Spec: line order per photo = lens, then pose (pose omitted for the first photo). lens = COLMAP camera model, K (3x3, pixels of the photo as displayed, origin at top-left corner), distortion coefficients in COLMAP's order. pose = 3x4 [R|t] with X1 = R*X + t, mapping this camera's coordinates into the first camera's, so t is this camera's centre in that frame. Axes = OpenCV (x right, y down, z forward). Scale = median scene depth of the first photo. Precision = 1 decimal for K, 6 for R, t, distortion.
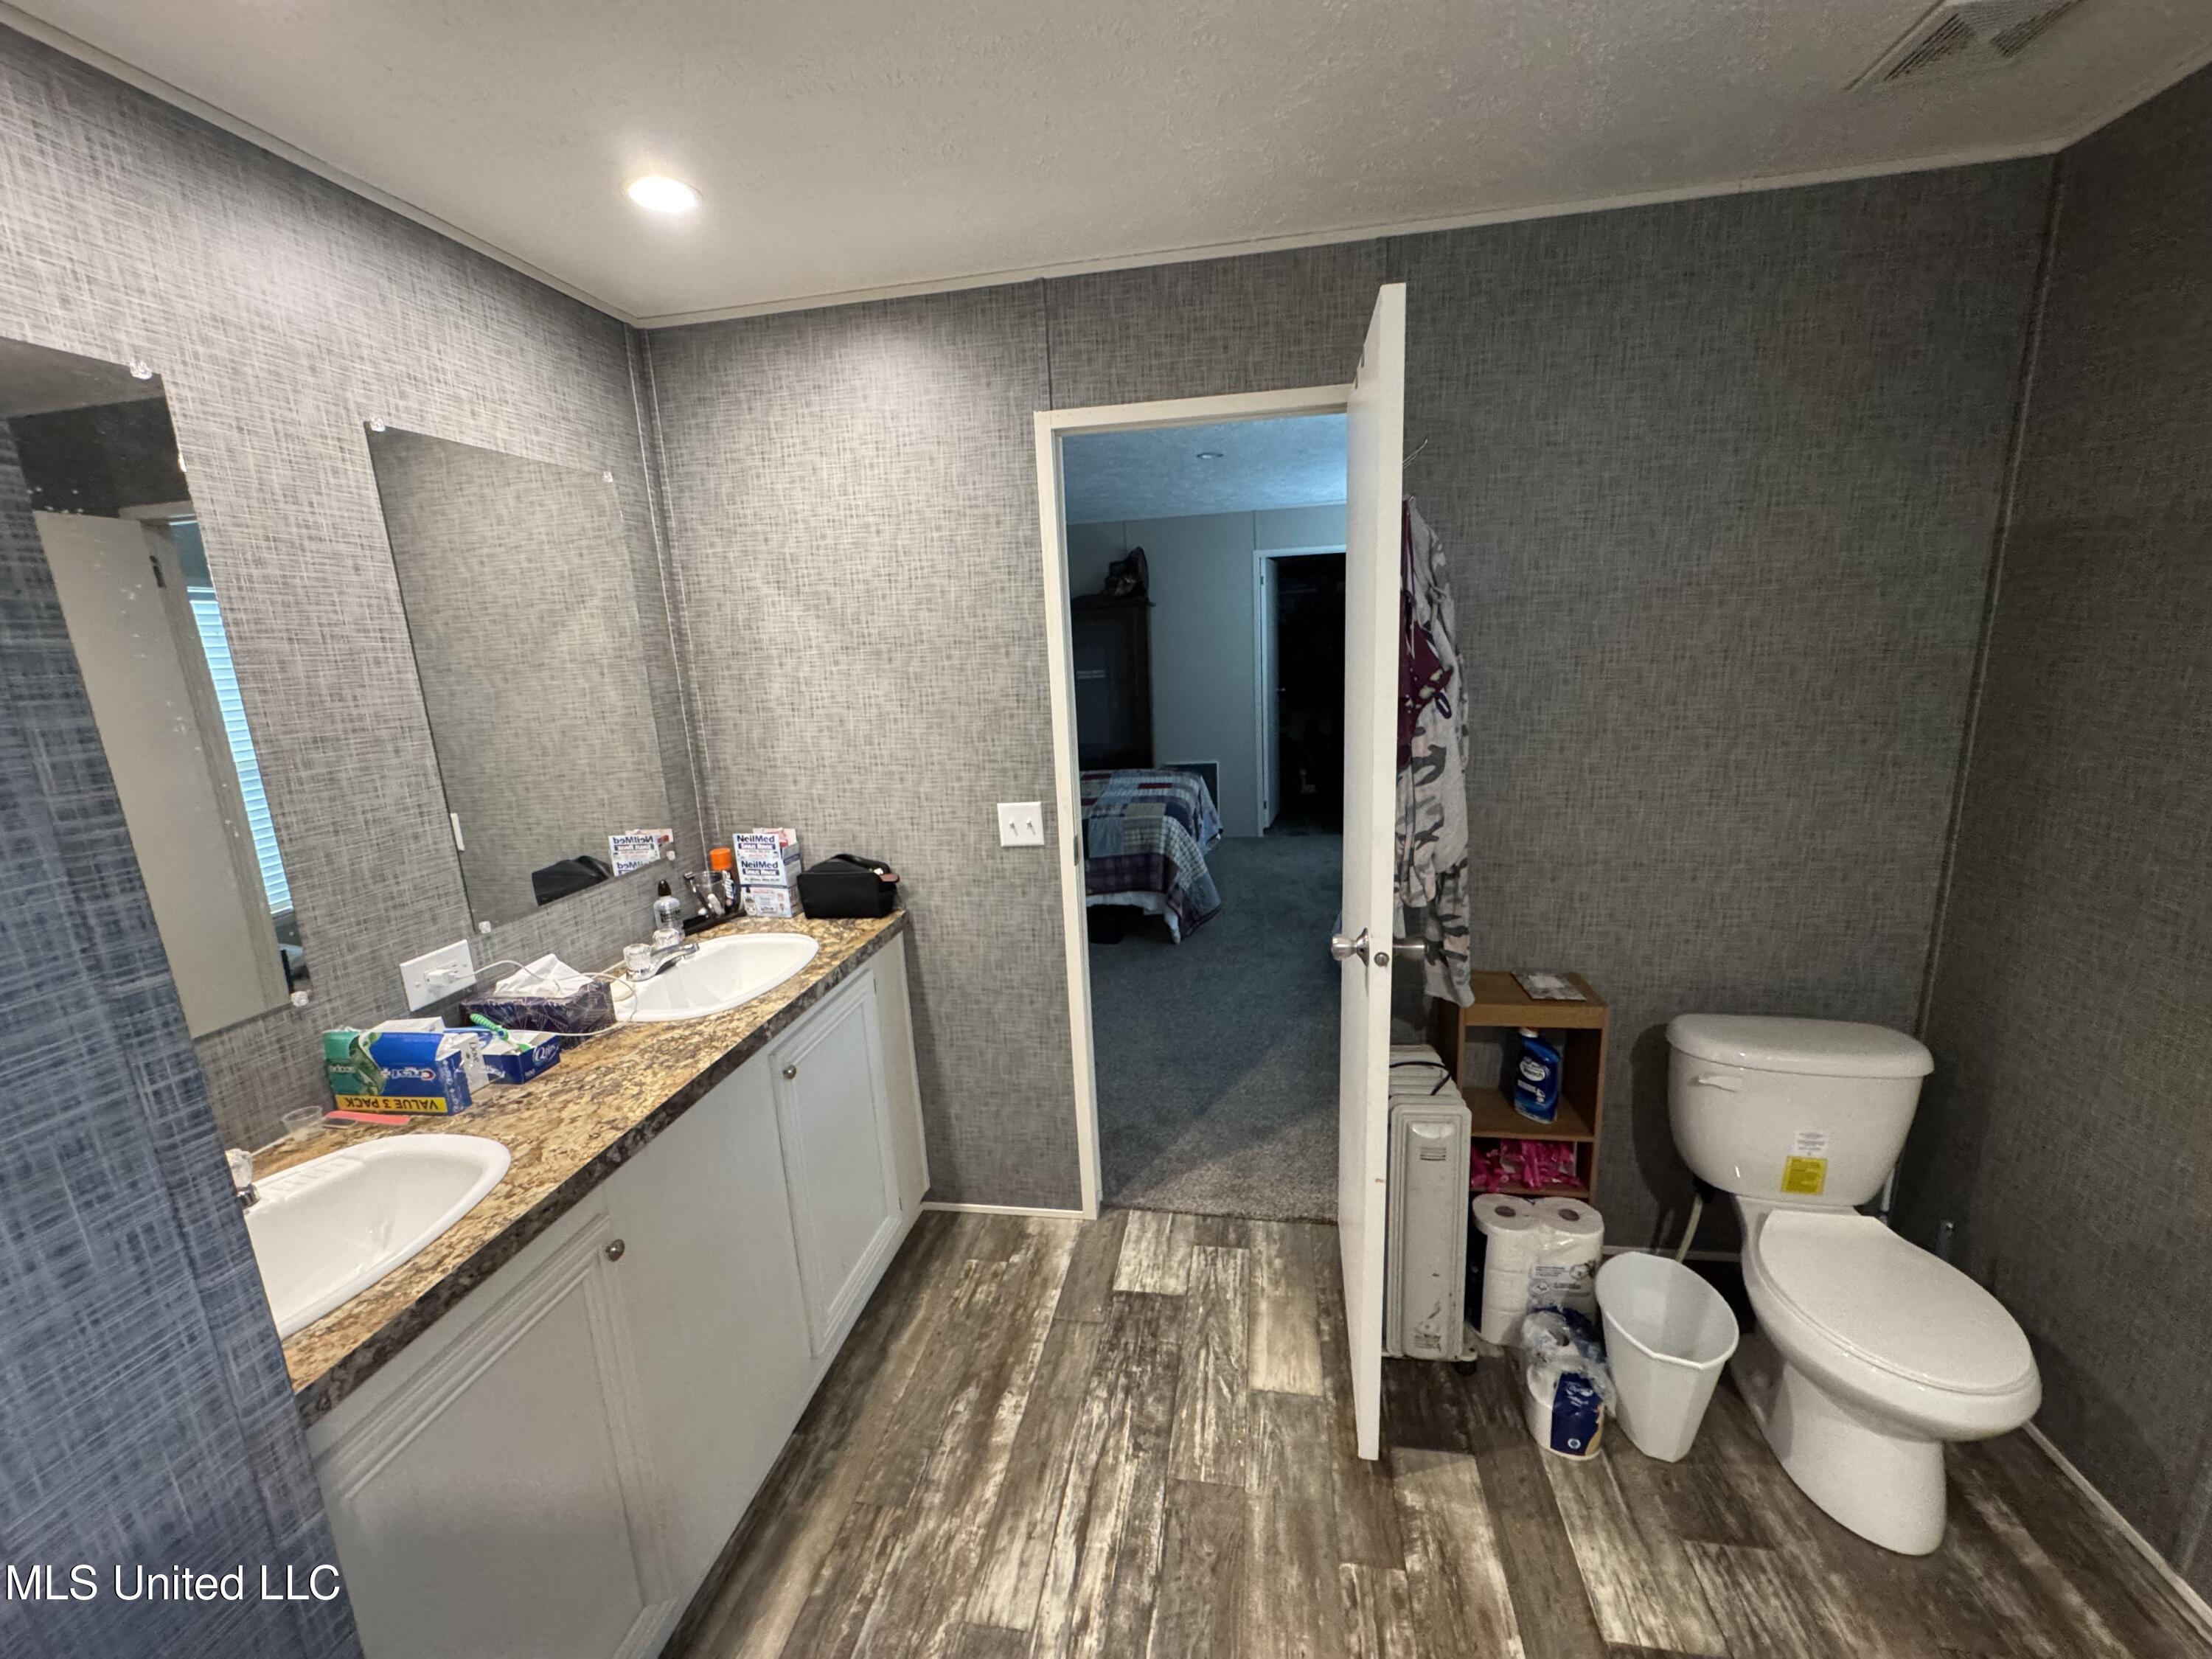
lens RADIAL K [[883.2, 0, 1106.0], [0, 883.2, 829.5], [0, 0, 1]] dist [0.000360, -0.000046]
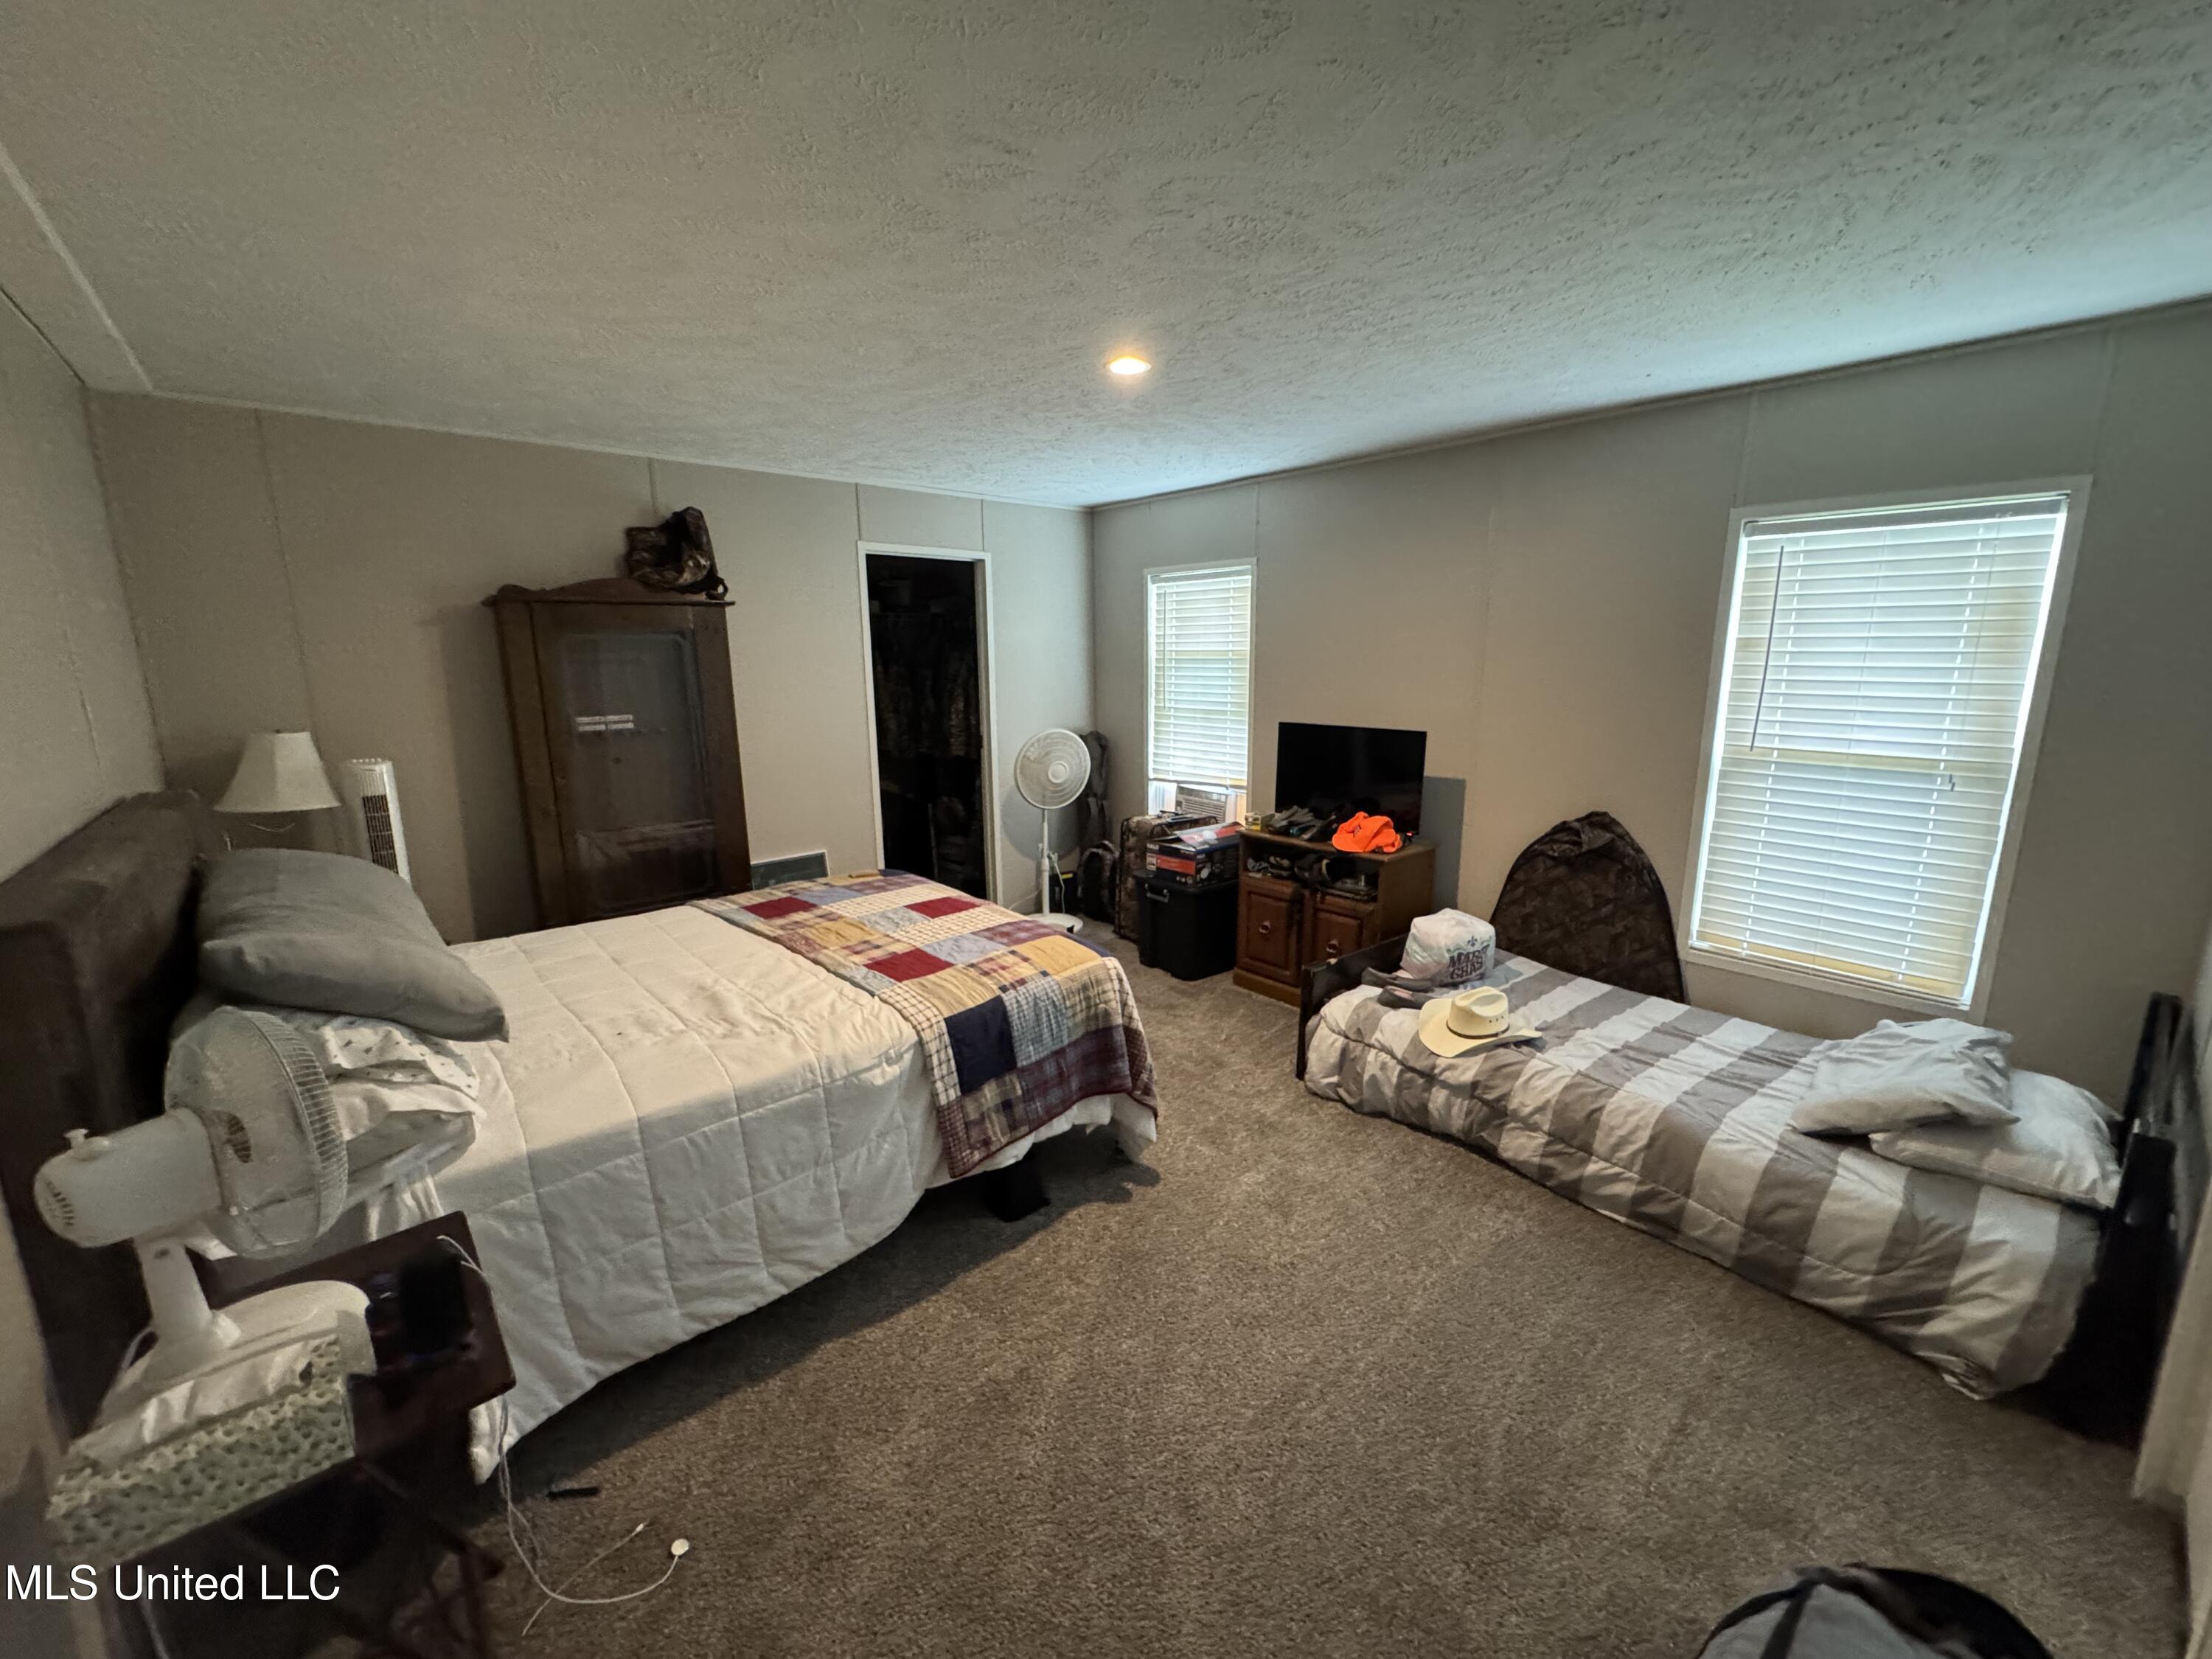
lens RADIAL K [[883.2, 0, 1106.0], [0, 883.2, 829.5], [0, 0, 1]] dist [0.000360, -0.000046]
pose [[0.636805, -0.105973, 0.763708, -0.643968], [0.140993, 0.989813, 0.019783, -0.193404], [-0.758024, 0.095080, 0.645259, 1.048310]]
